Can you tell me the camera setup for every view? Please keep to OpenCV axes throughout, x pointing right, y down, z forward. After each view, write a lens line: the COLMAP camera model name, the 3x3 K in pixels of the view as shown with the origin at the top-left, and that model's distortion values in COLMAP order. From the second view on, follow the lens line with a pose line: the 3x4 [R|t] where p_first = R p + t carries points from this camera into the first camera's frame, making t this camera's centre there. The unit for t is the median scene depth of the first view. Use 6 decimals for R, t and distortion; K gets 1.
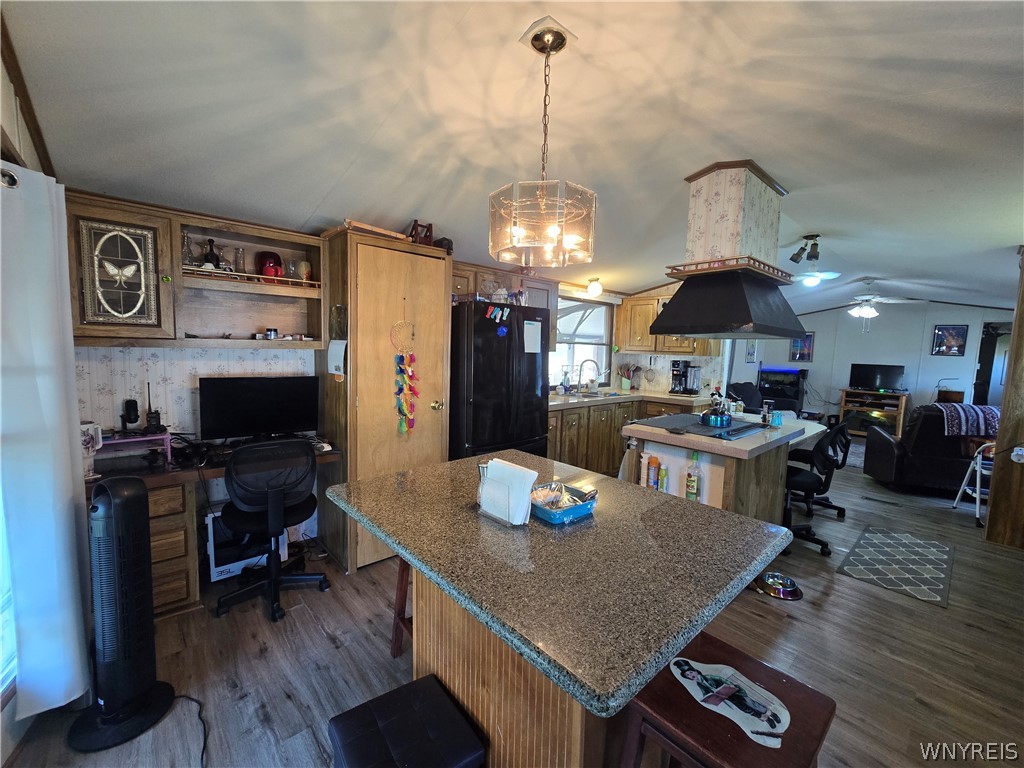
lens RADIAL K [[421.1, 0, 510.9], [0, 421.1, 381.4], [0, 0, 1]] dist [-0.001647, -0.000254]
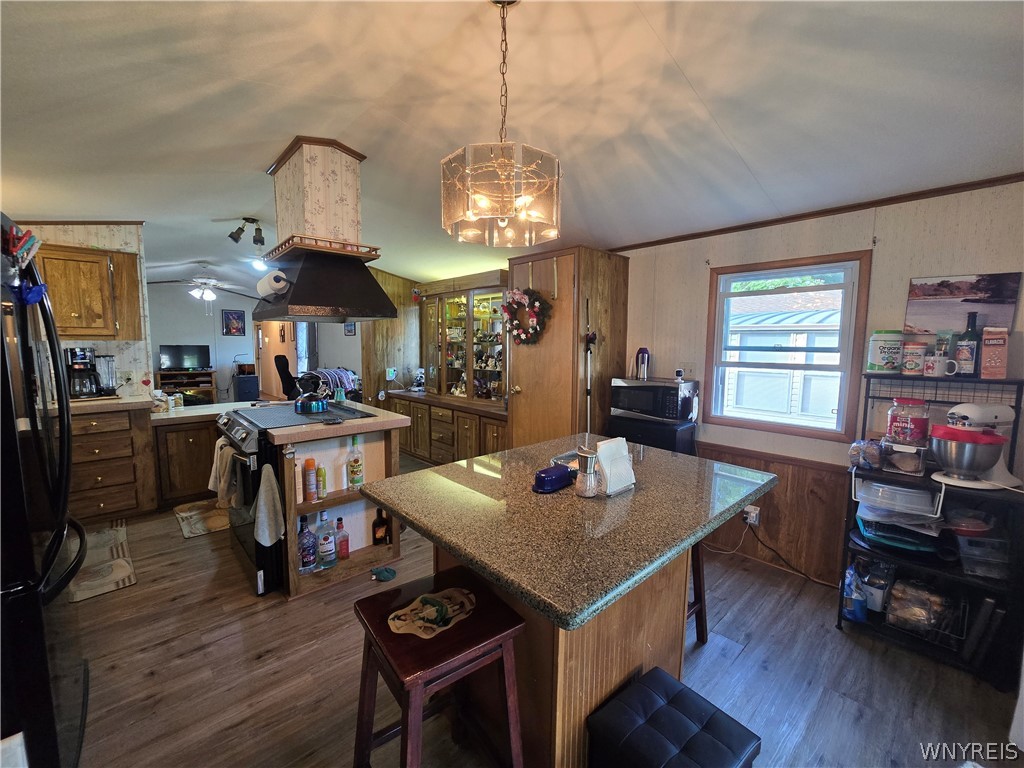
lens RADIAL K [[421.1, 0, 510.9], [0, 421.1, 381.4], [0, 0, 1]] dist [-0.001647, -0.000254]
pose [[-0.017439, -0.120384, 0.992574, -0.522016], [0.072541, 0.989957, 0.121341, -0.053393], [-0.997213, 0.074119, -0.008531, 0.612290]]
